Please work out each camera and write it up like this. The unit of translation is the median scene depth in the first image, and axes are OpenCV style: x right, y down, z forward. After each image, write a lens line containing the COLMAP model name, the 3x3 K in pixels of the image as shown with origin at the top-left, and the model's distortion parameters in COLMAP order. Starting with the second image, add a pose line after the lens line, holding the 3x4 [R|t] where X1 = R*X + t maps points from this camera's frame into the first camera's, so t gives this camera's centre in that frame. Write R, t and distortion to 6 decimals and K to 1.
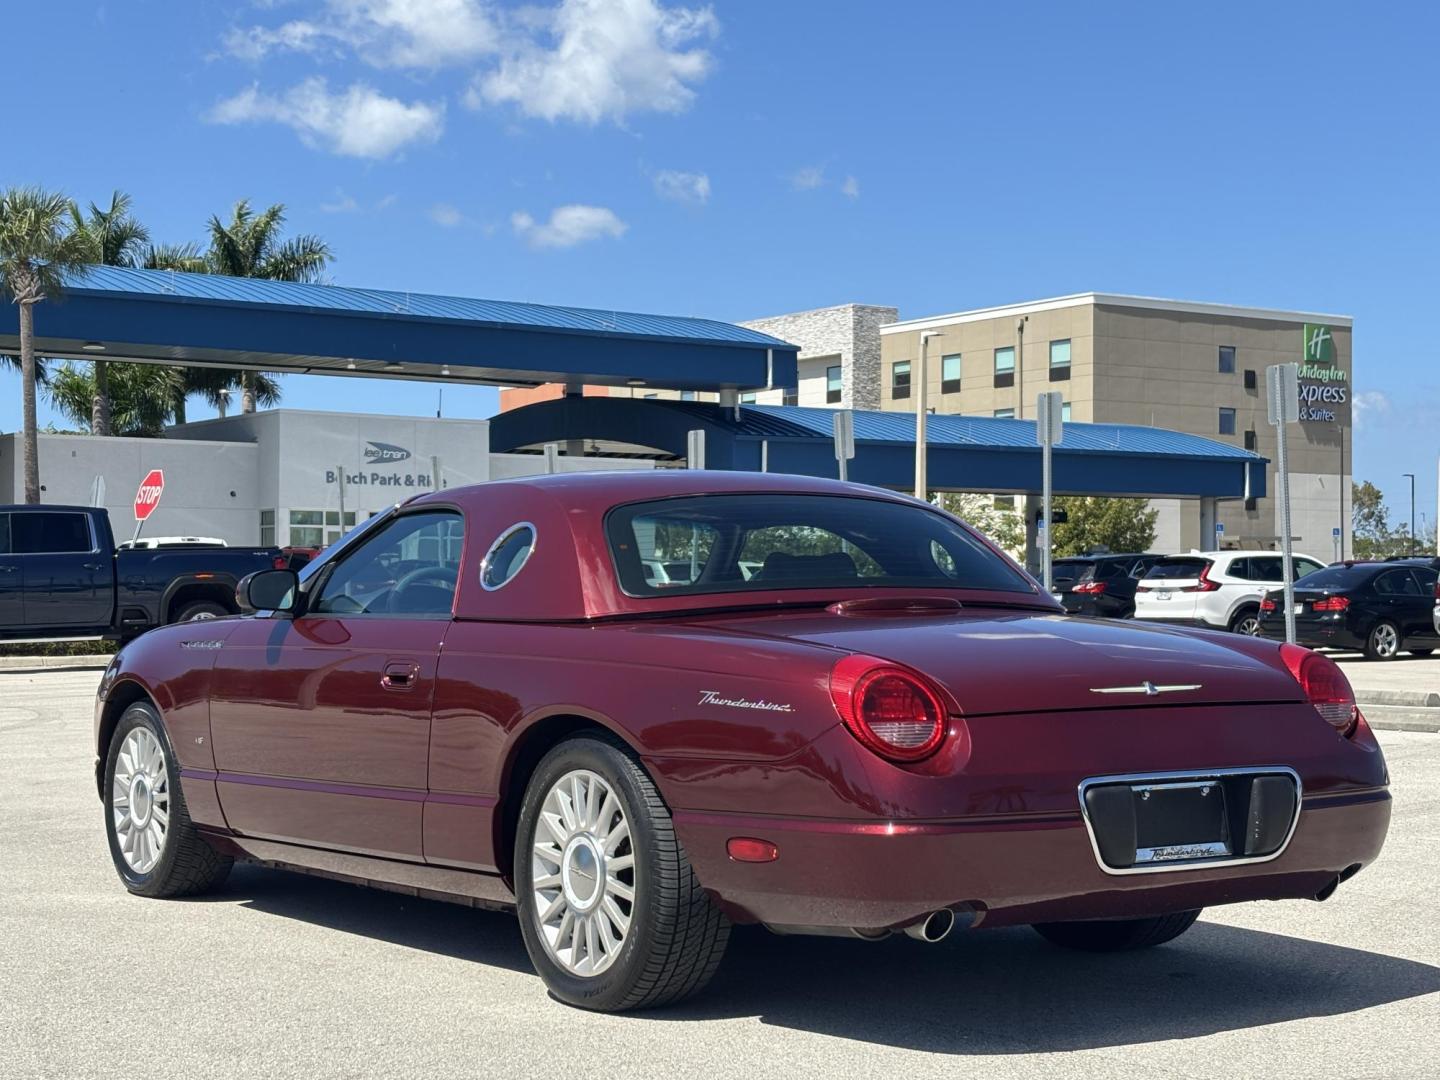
lens RADIAL K [[2297.6, 0, 718.2], [0, 2297.6, 543.4], [0, 0, 1]] dist [0.163688, -0.155307]
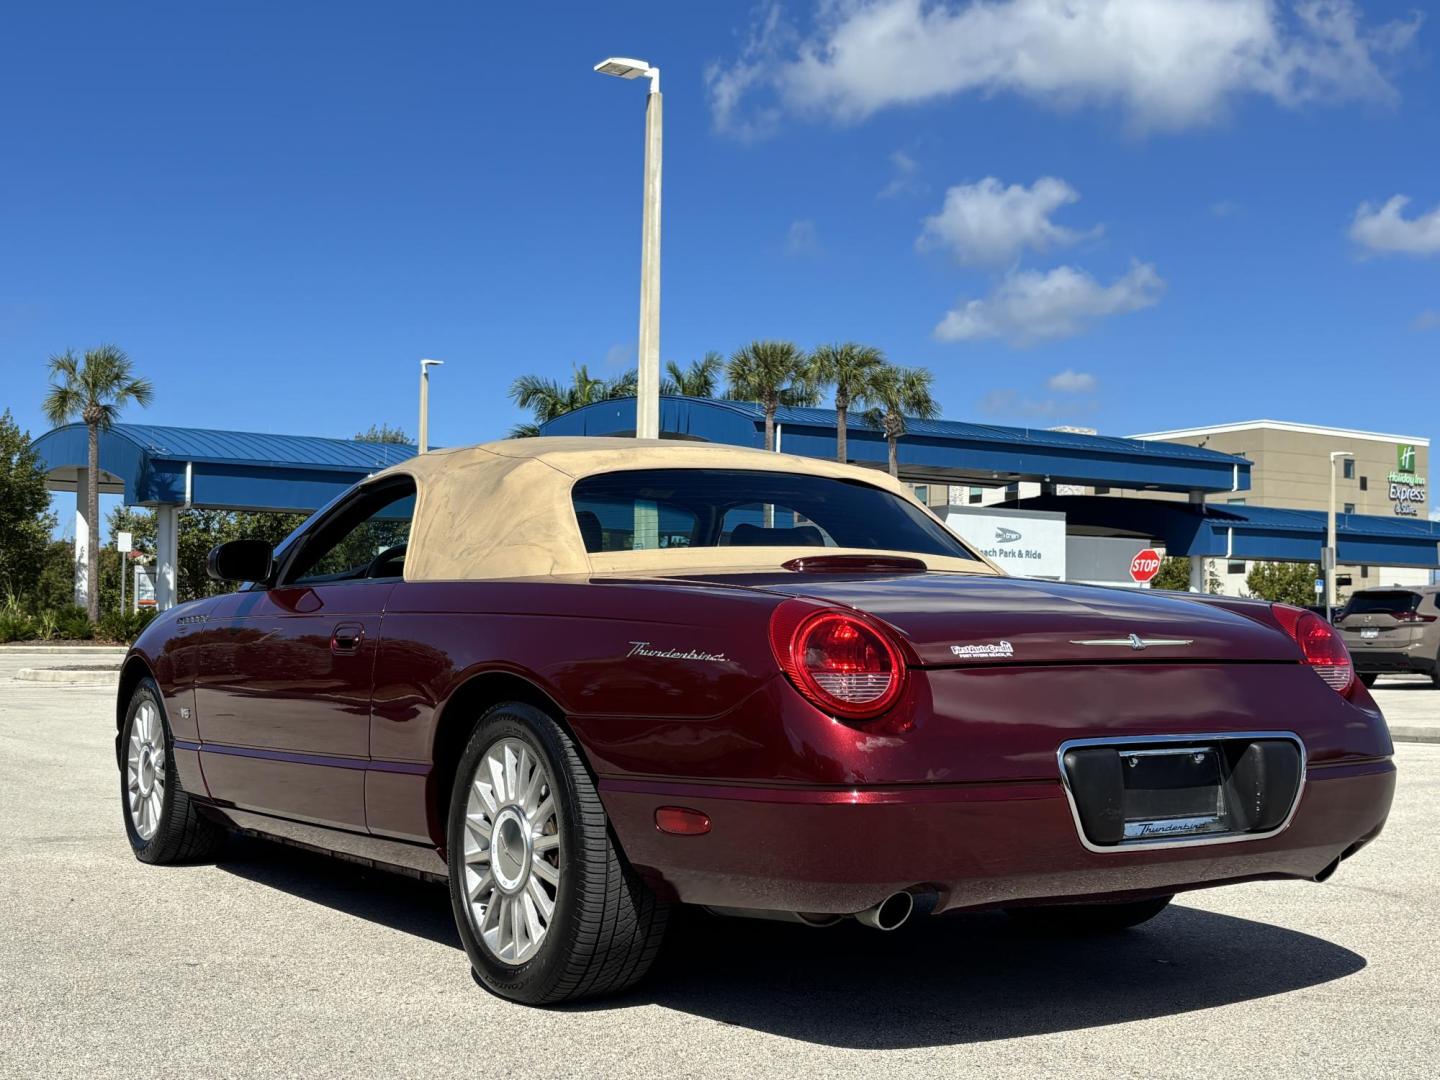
lens RADIAL K [[1756.7, 0, 714.7], [0, 1756.7, 535.6], [0, 0, 1]] dist [0.170411, -0.715358]
pose [[0.999731, 0.004487, -0.022755, 0.037037], [-0.005198, 0.999497, -0.031276, 0.040102], [0.022604, 0.031386, 0.999252, 0.289607]]
